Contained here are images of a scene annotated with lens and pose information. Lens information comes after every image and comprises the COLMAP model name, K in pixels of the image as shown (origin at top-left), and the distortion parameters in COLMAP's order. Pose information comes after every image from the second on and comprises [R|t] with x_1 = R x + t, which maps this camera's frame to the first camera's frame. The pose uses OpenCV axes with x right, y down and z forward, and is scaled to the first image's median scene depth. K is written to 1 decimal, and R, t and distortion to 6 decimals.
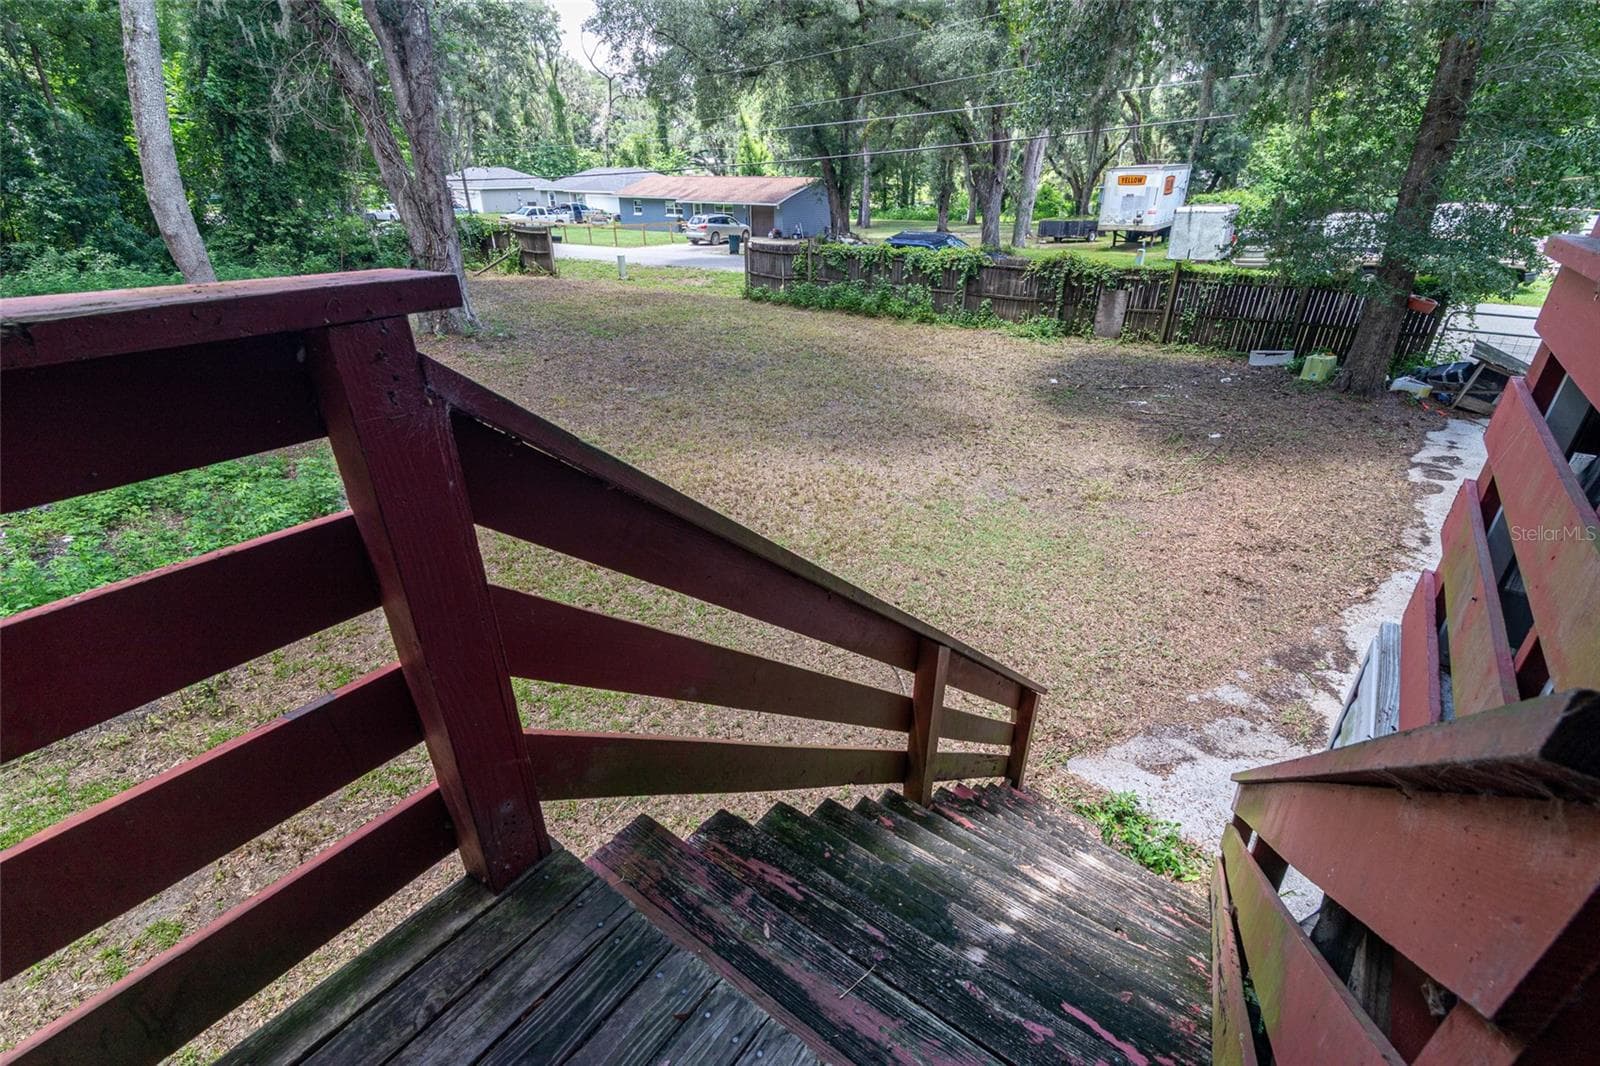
lens RADIAL K [[723.4, 0, 797.4], [0, 723.4, 537.6], [0, 0, 1]] dist [0.000865, -0.000003]
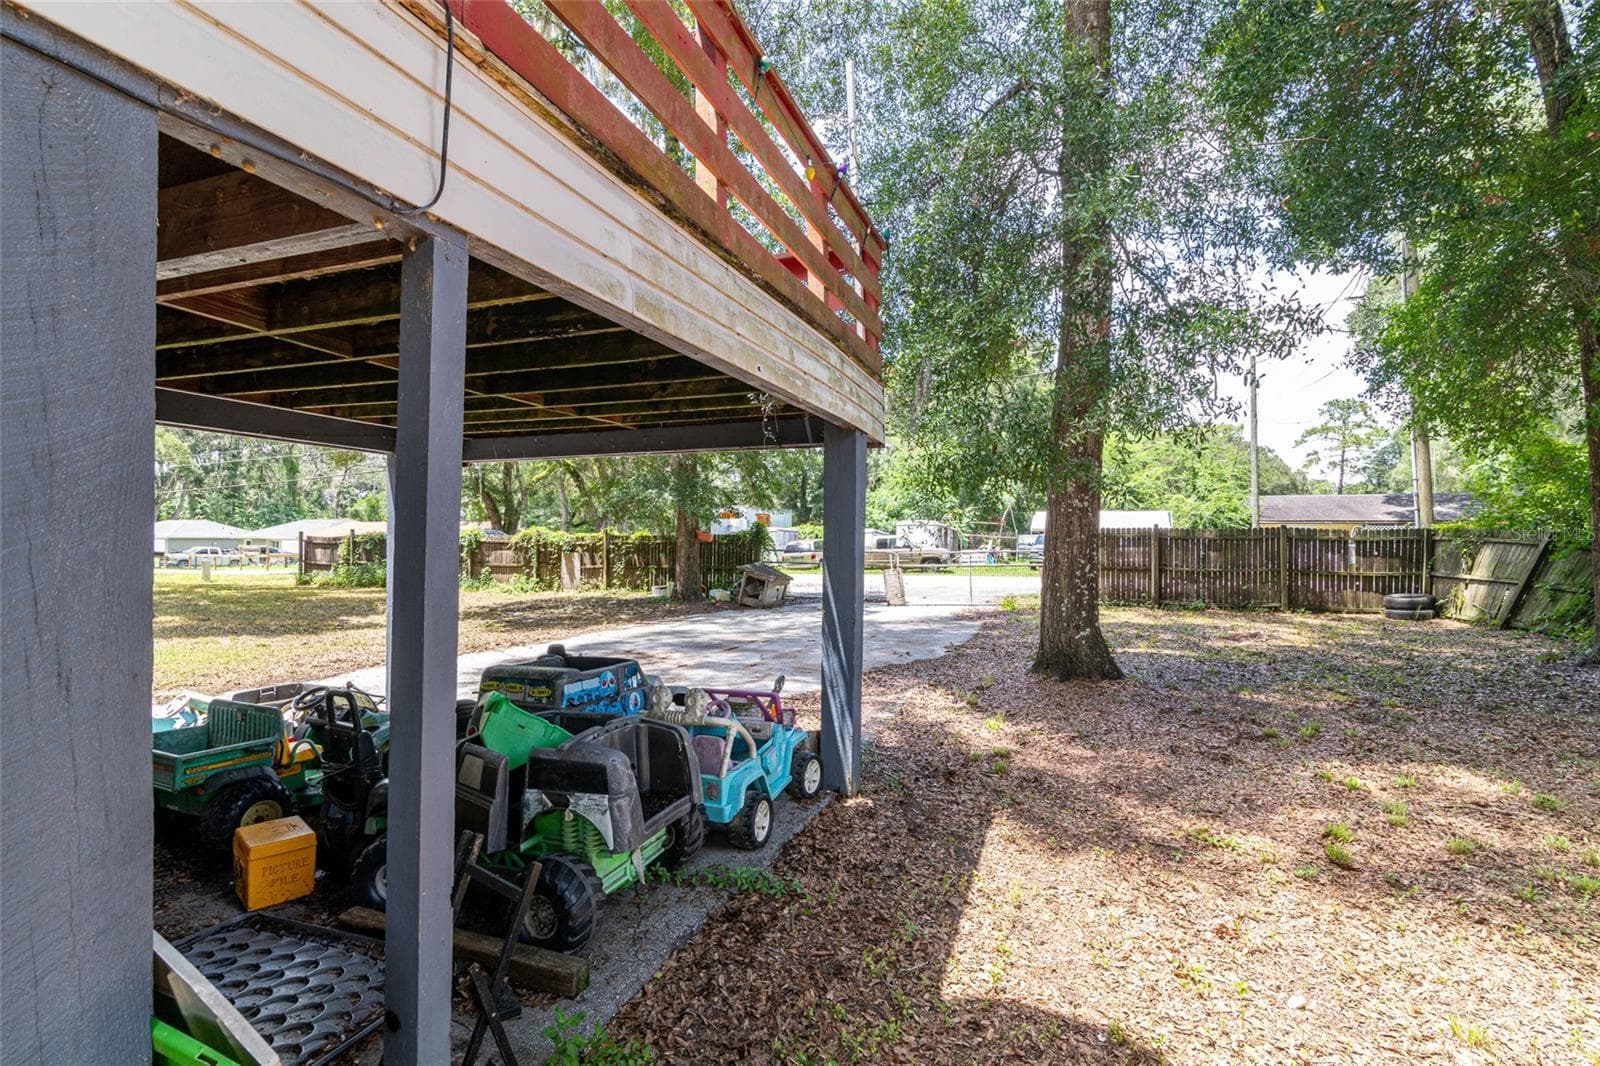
lens RADIAL K [[723.4, 0, 797.4], [0, 723.4, 537.6], [0, 0, 1]] dist [0.000865, -0.000003]
pose [[0.960854, 0.004629, 0.277016, 0.422609], [0.123410, 0.888038, -0.442897, 0.216362], [-0.248051, 0.459746, 0.852704, -0.164290]]
